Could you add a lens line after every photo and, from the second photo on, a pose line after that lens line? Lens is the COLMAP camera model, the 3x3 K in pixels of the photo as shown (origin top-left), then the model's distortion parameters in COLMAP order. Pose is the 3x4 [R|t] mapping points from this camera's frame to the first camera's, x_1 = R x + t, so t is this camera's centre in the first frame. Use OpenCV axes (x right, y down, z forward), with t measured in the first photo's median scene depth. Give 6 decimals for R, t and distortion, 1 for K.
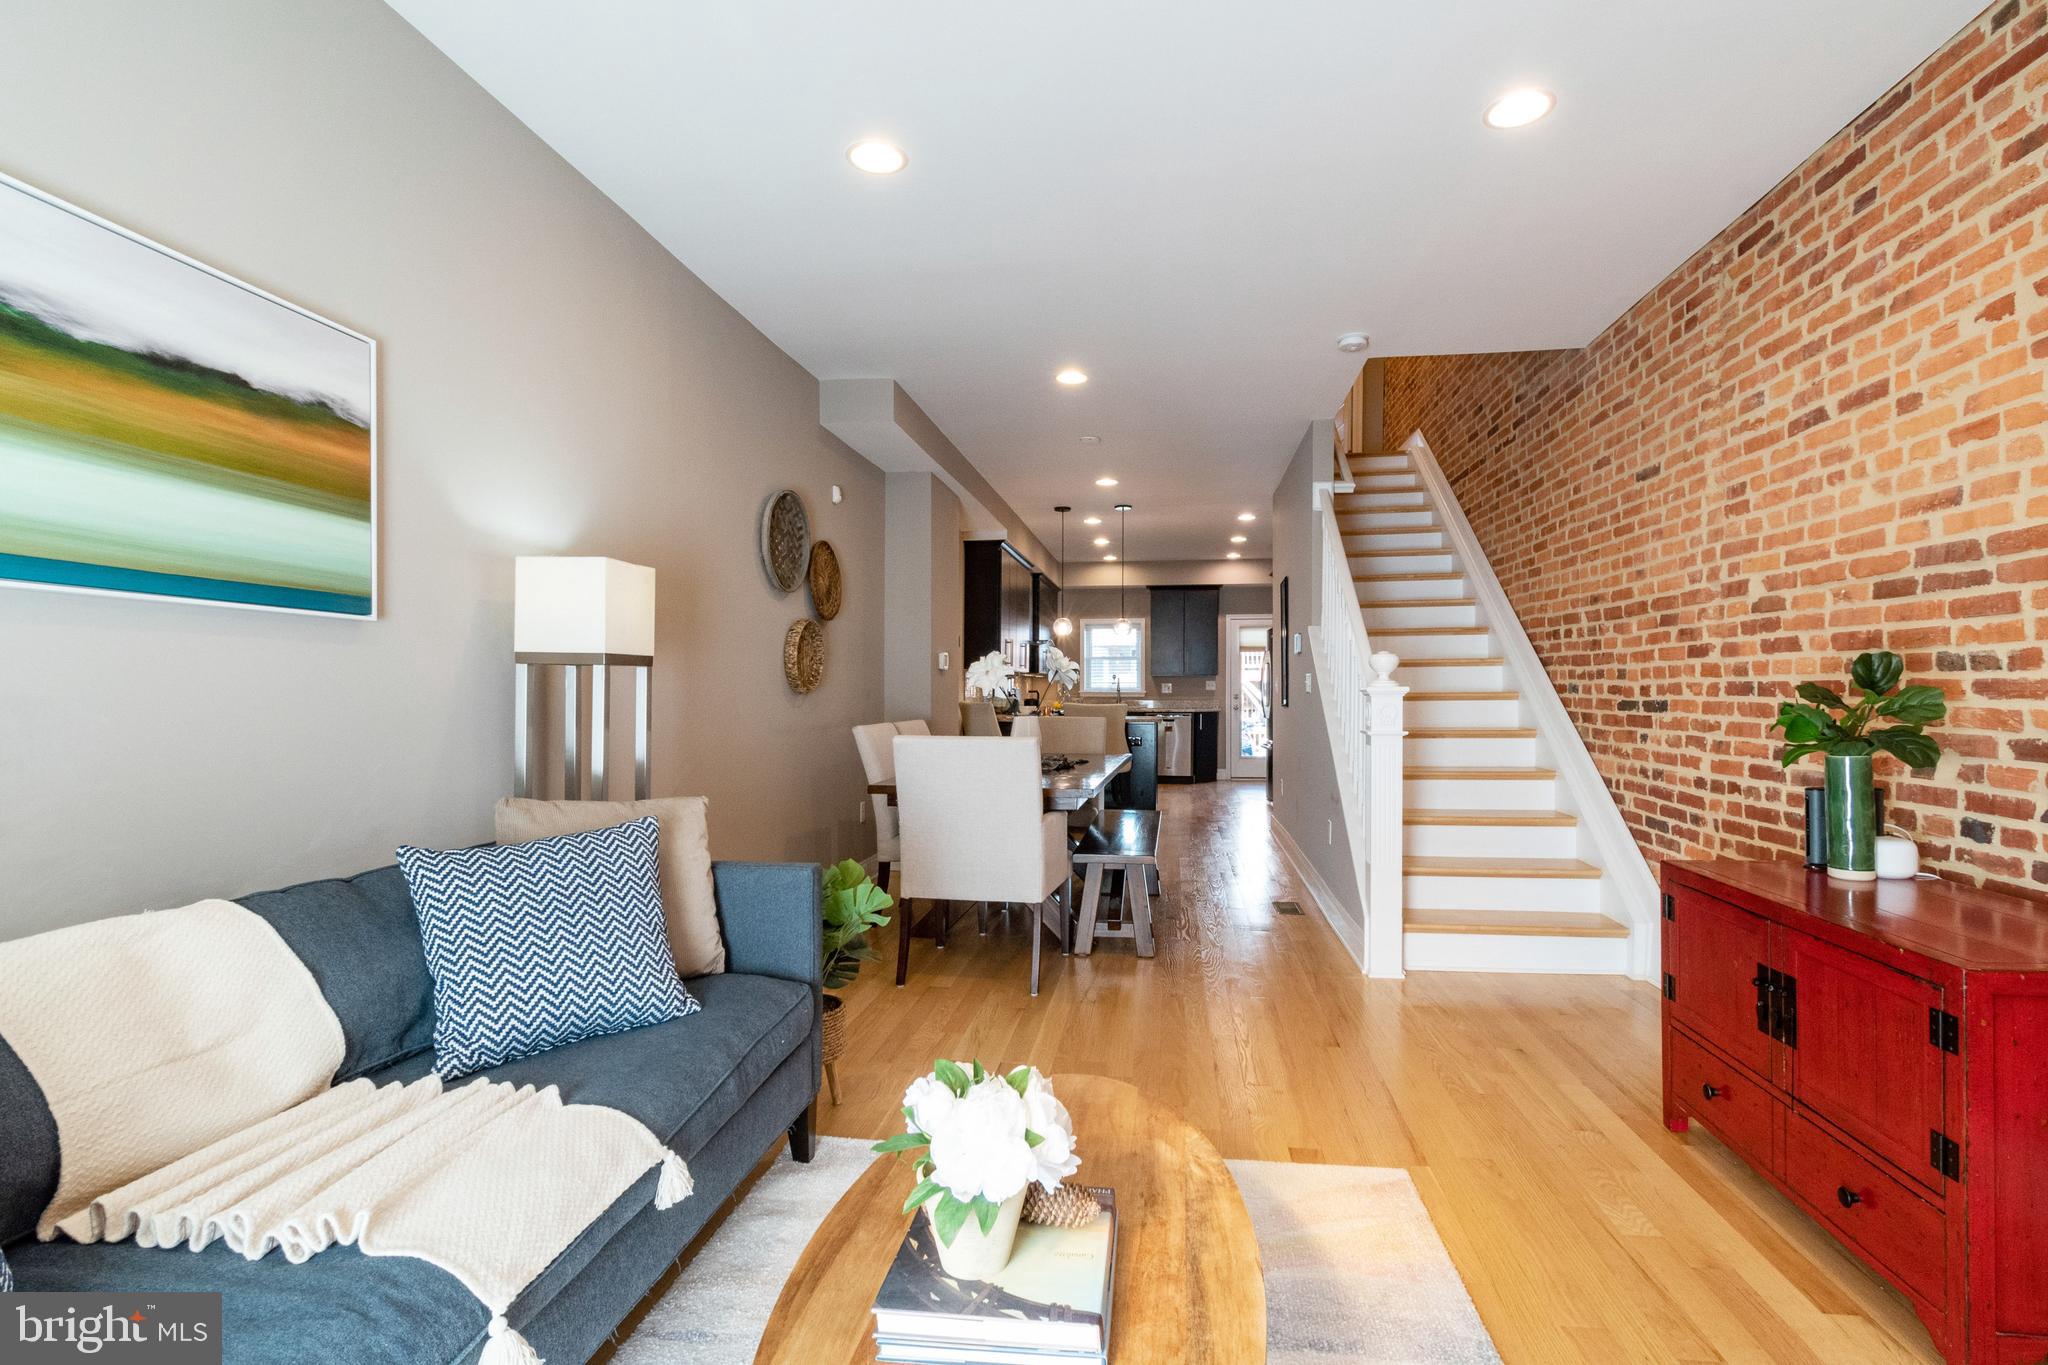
lens RADIAL K [[936.2, 0, 1042.0], [0, 936.2, 684.0], [0, 0, 1]] dist [0.011594, -0.001980]
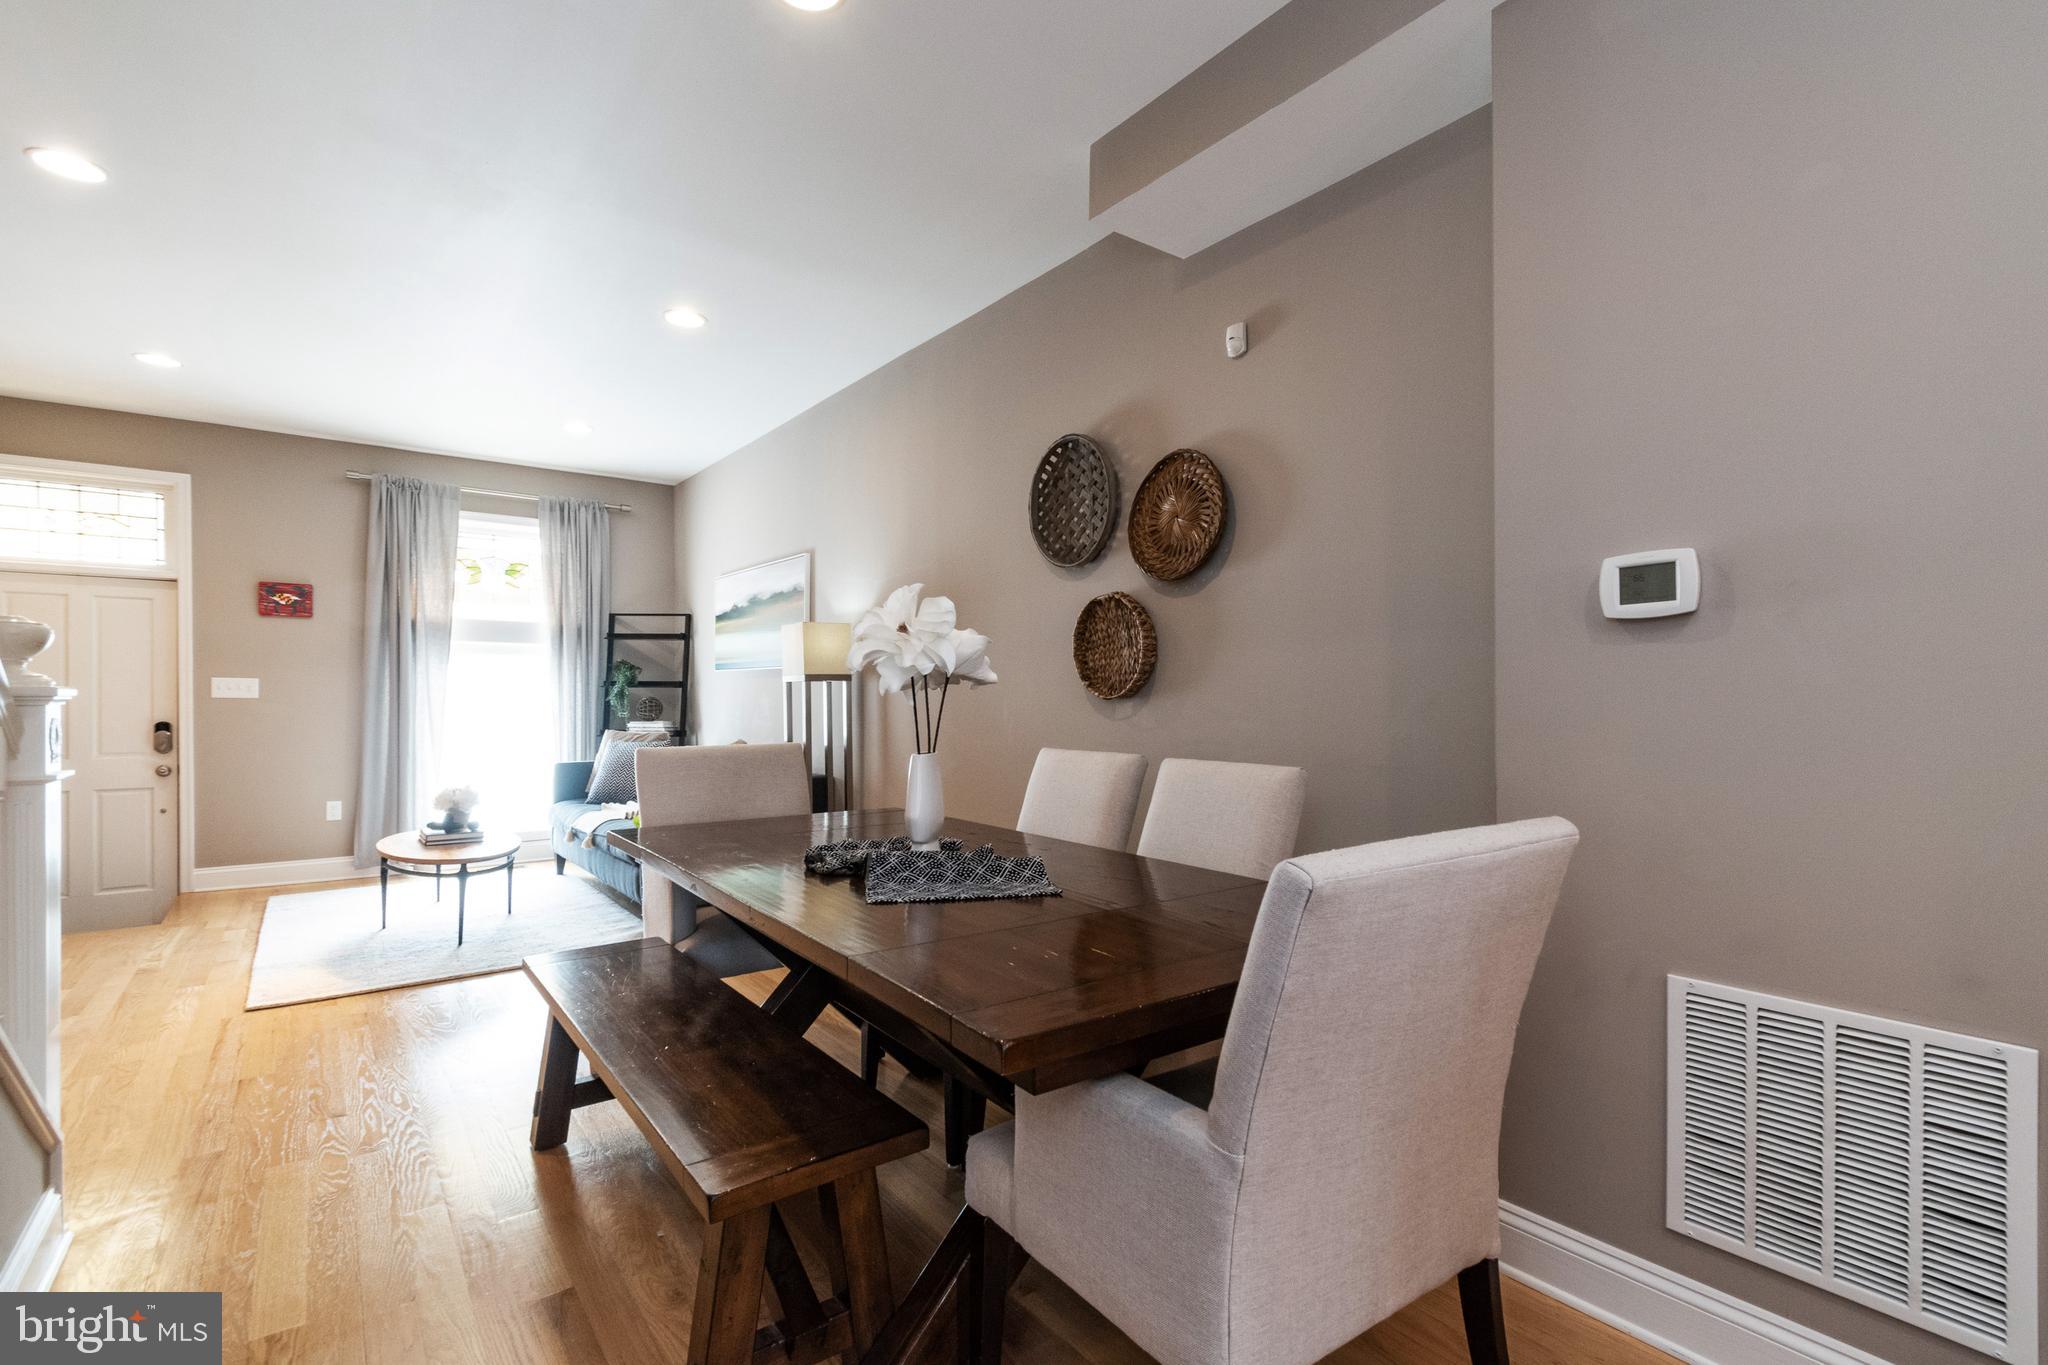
lens RADIAL K [[936.2, 0, 1038.1], [0, 936.2, 691.8], [0, 0, 1]] dist [0.011594, -0.001980]
pose [[-0.697835, -0.001447, -0.716257, 0.430168], [0.006156, 0.999949, -0.008018, 0.016924], [0.716232, -0.010004, -0.697791, 2.202216]]
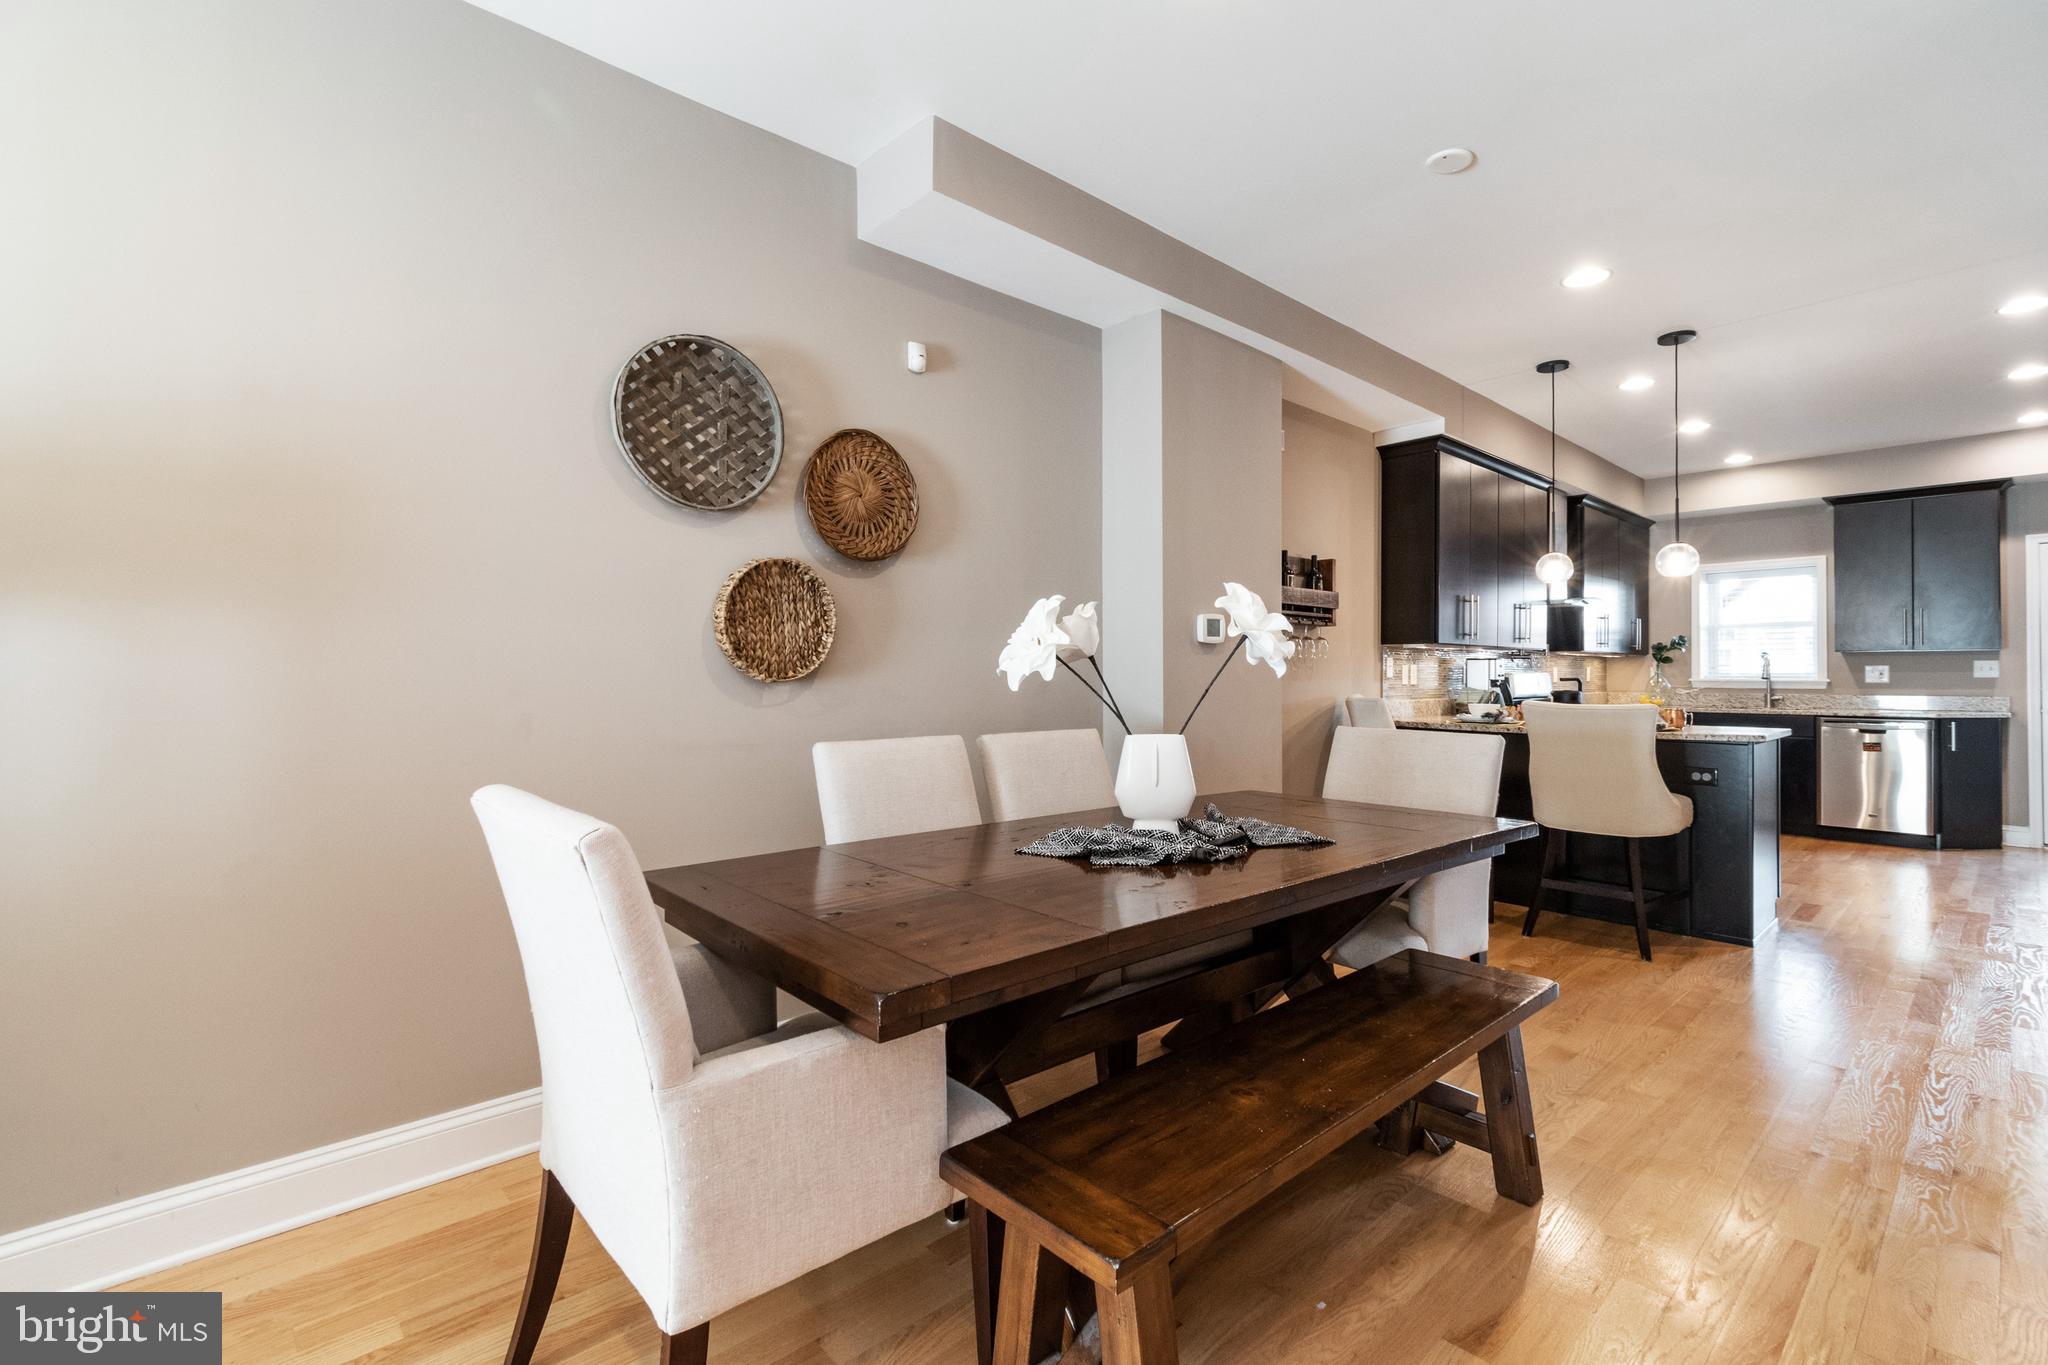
lens RADIAL K [[936.2, 0, 1016.4], [0, 936.2, 666.3], [0, 0, 1]] dist [0.011594, -0.001980]
pose [[0.775821, -0.003117, -0.630945, 0.361236], [0.000758, 0.999992, -0.004008, 0.005805], [0.630952, 0.002632, 0.775817, 0.901347]]
